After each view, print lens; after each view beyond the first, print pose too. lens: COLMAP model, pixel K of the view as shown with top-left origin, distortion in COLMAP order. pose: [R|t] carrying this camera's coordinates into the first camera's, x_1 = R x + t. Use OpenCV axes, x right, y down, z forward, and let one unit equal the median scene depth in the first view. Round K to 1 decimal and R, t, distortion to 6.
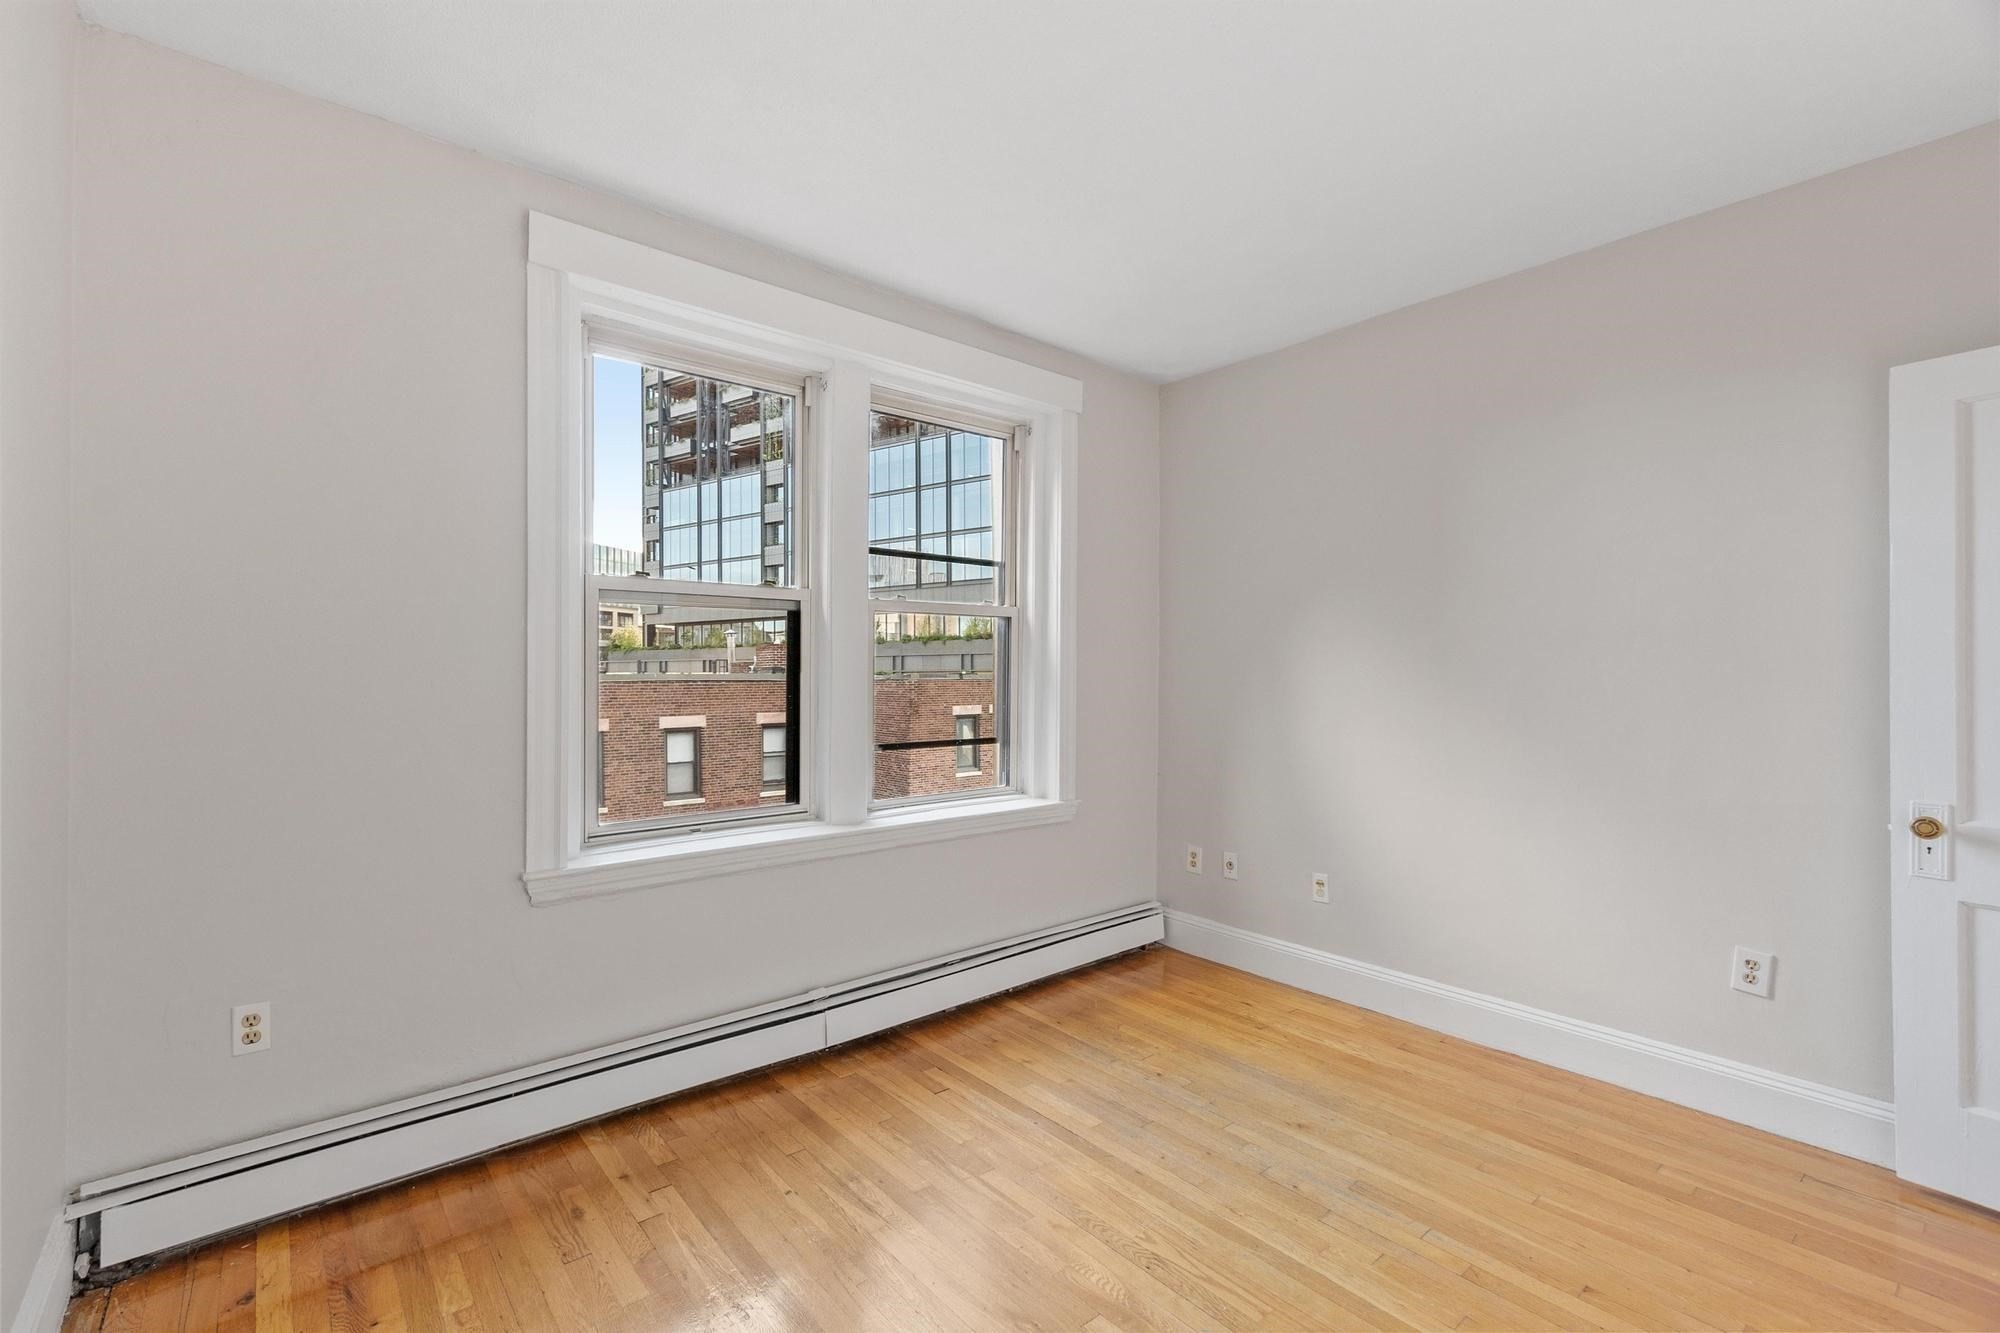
lens RADIAL K [[864.3, 0, 951.0], [0, 864.3, 675.1], [0, 0, 1]] dist [-0.001706, -0.000127]
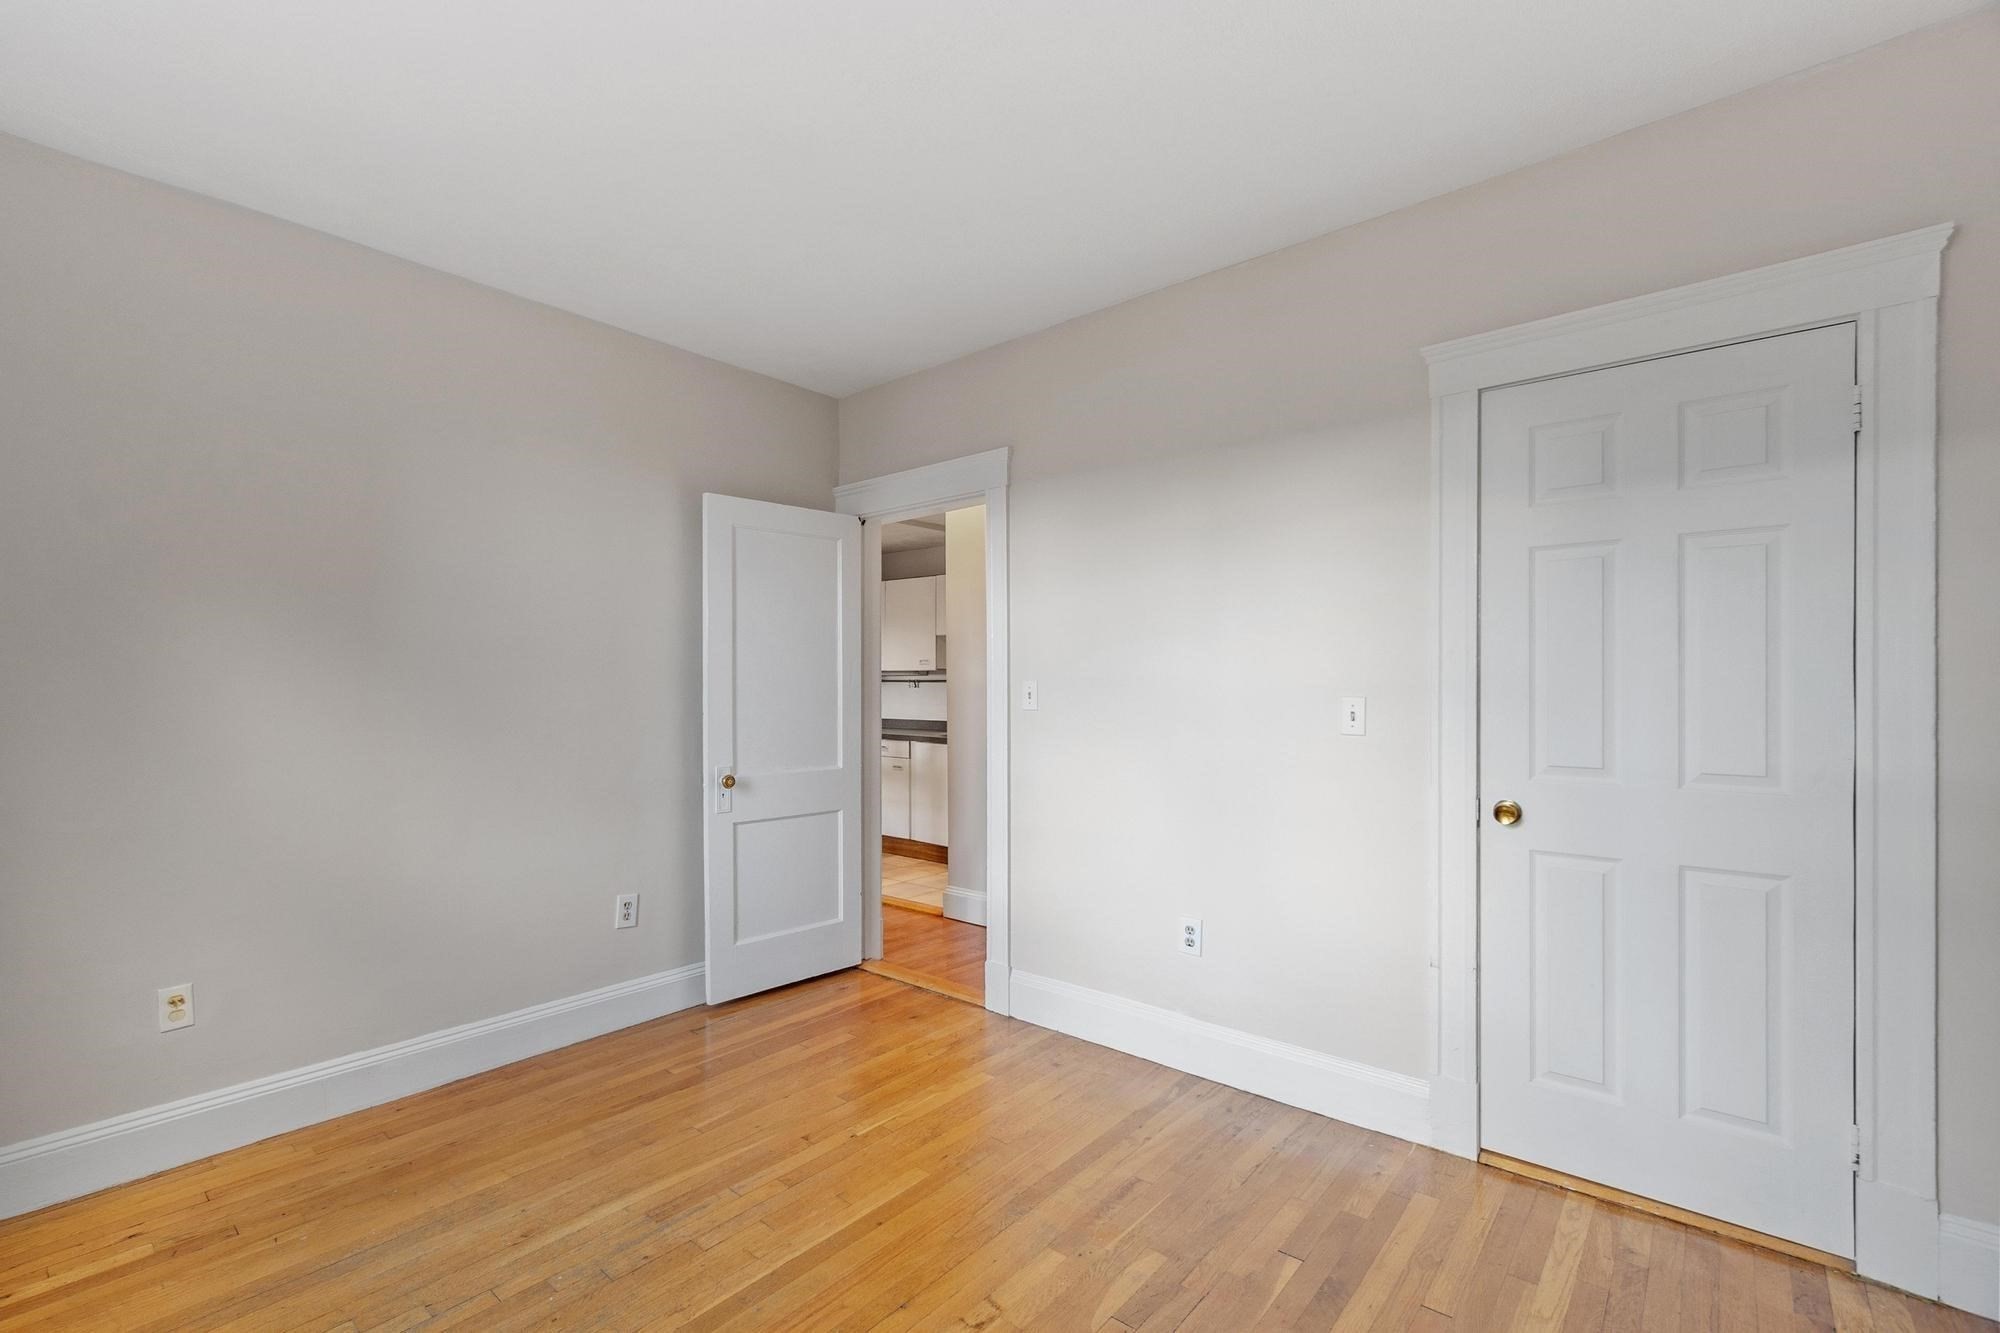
lens RADIAL K [[877.4, 0, 924.8], [0, 877.4, 694.2], [0, 0, 1]] dist [0.016863, -0.000090]
pose [[-0.153351, -0.005330, 0.988157, -0.485941], [0.005437, 0.999966, 0.006237, 0.002305], [-0.988157, 0.006329, -0.153317, 0.749289]]
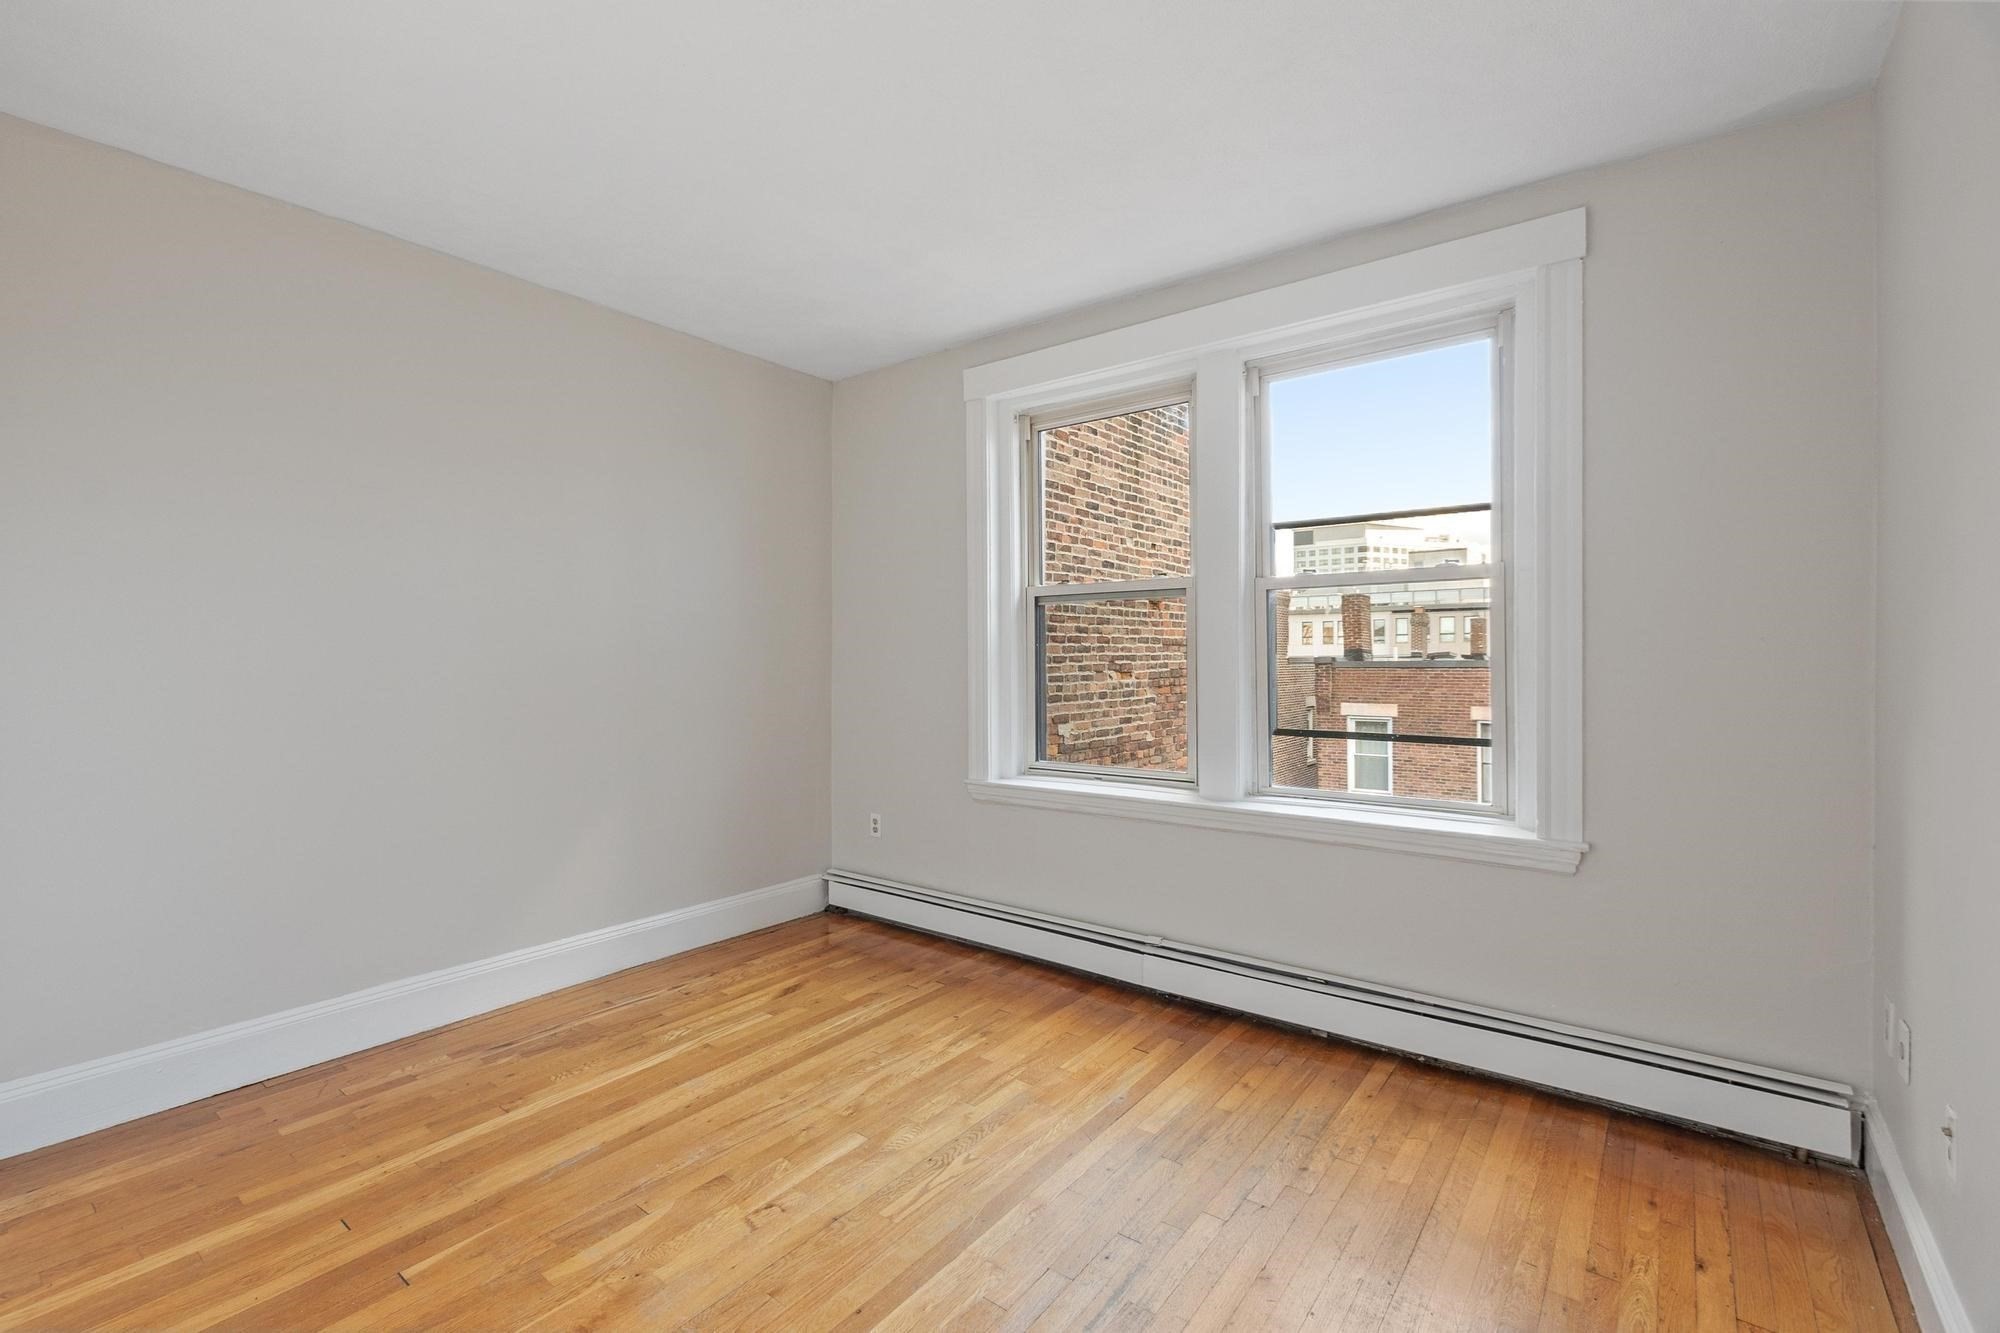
lens RADIAL K [[873.2, 0, 947.1], [0, 873.2, 660.0], [0, 0, 1]] dist [0.002743, 0.000023]
pose [[0.217614, 0.001337, -0.976034, 1.055366], [-0.003032, 0.999995, 0.000693, 0.006672], [0.976030, 0.002808, 0.217617, 0.580810]]
